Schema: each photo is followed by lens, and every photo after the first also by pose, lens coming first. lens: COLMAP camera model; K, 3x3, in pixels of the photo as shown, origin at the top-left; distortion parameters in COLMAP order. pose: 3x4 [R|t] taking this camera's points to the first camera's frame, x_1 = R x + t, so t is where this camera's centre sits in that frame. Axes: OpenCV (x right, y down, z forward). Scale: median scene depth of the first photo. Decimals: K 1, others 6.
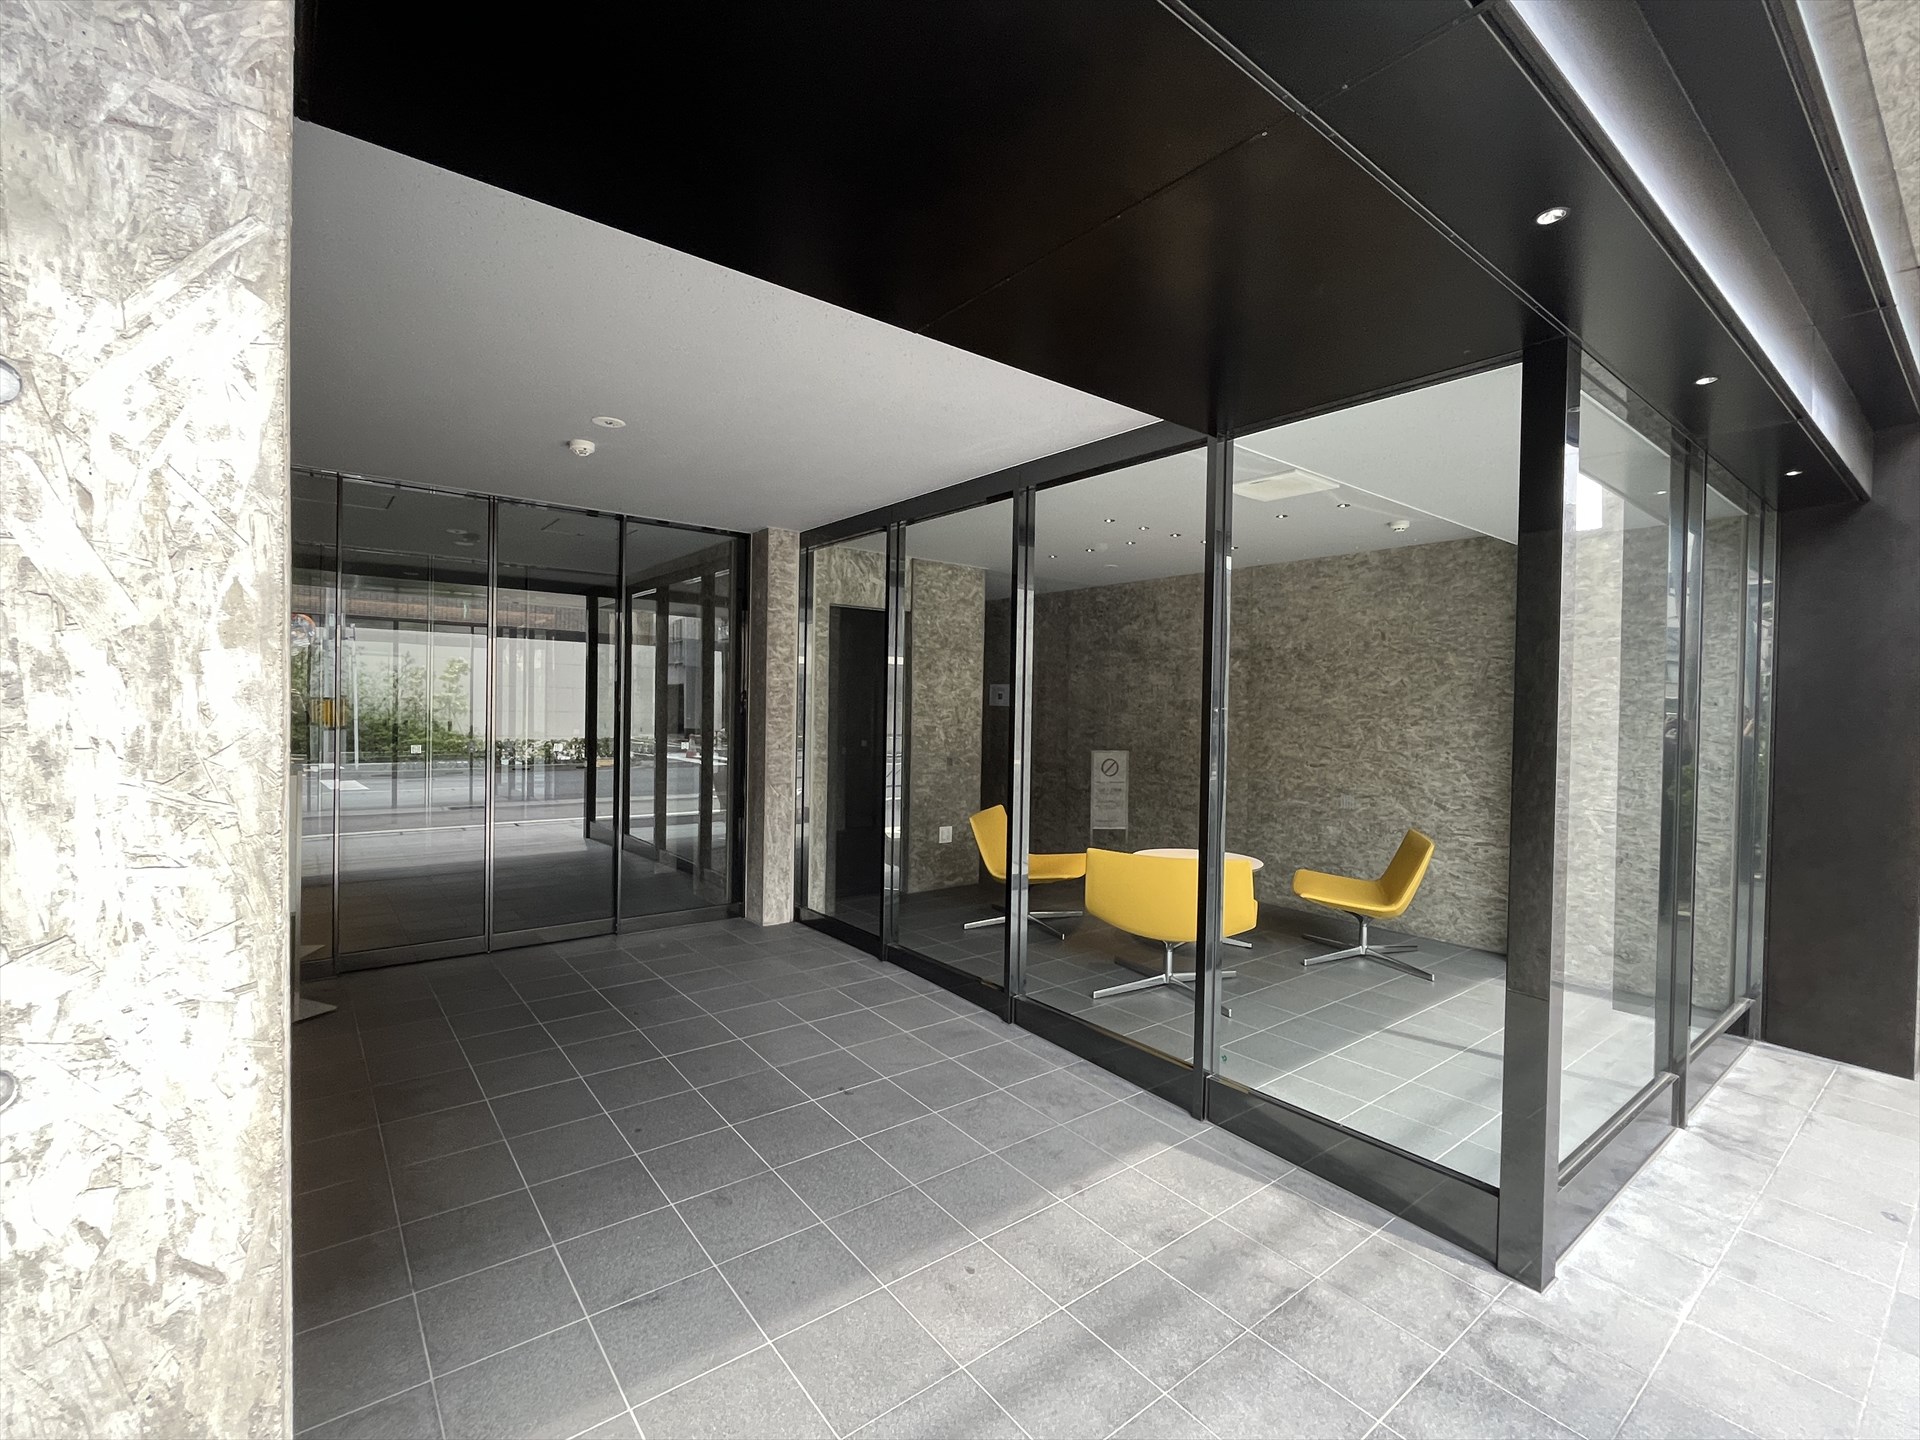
lens RADIAL K [[854.9, 0, 960.0], [0, 854.9, 720.0], [0, 0, 1]] dist [0.002344, -0.000016]
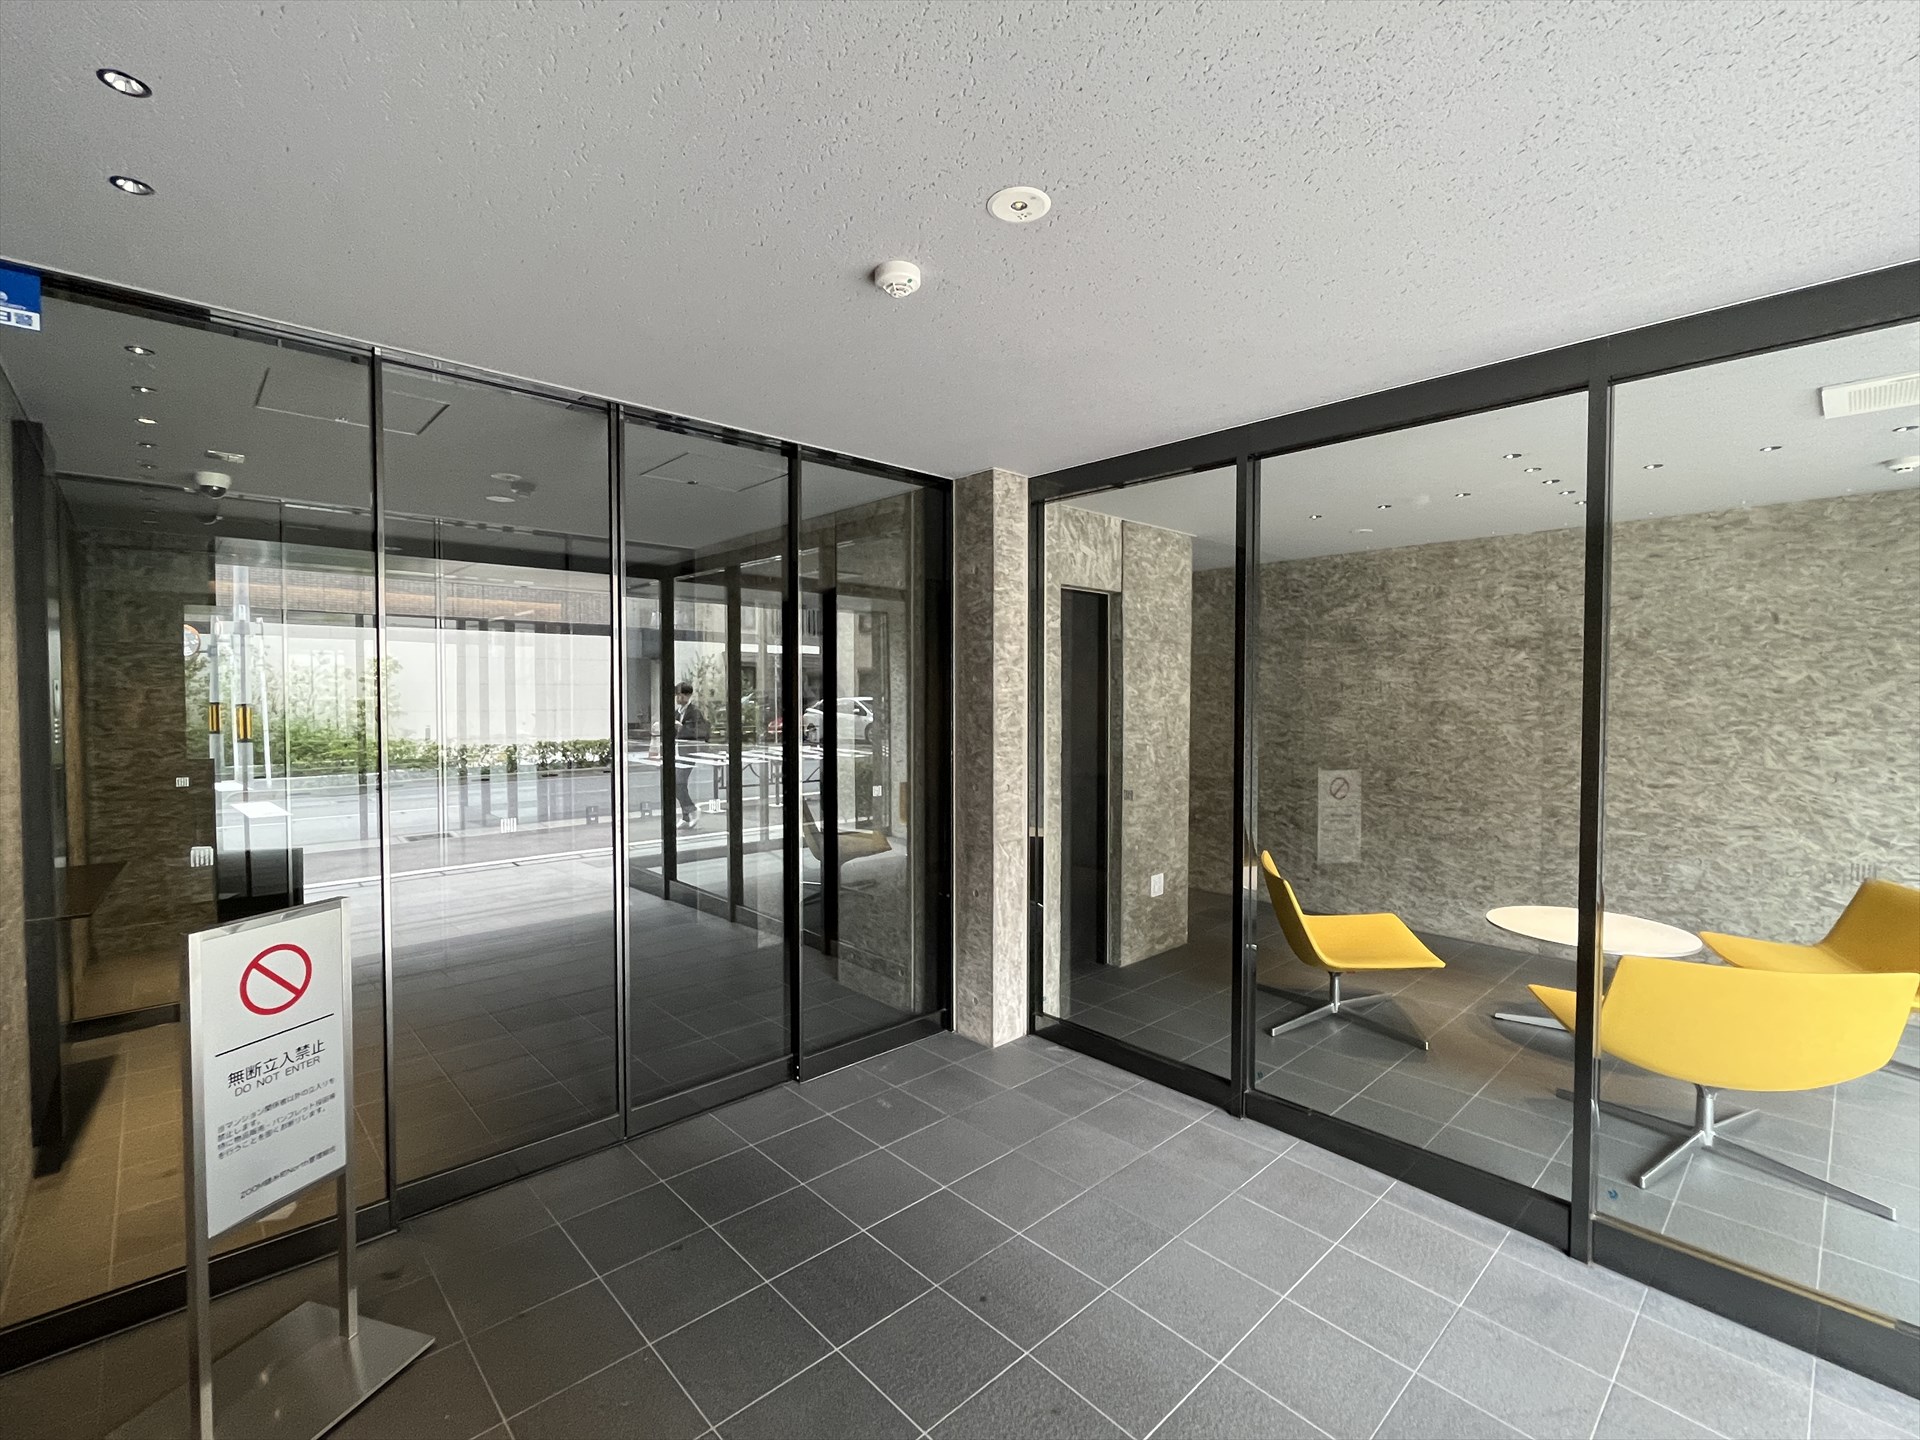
lens RADIAL K [[854.9, 0, 960.0], [0, 854.9, 720.0], [0, 0, 1]] dist [0.002344, -0.000016]
pose [[0.996137, -0.021465, 0.085152, -0.288777], [0.020006, 0.999639, 0.017942, -0.034526], [-0.085506, -0.016169, 0.996206, 0.293282]]
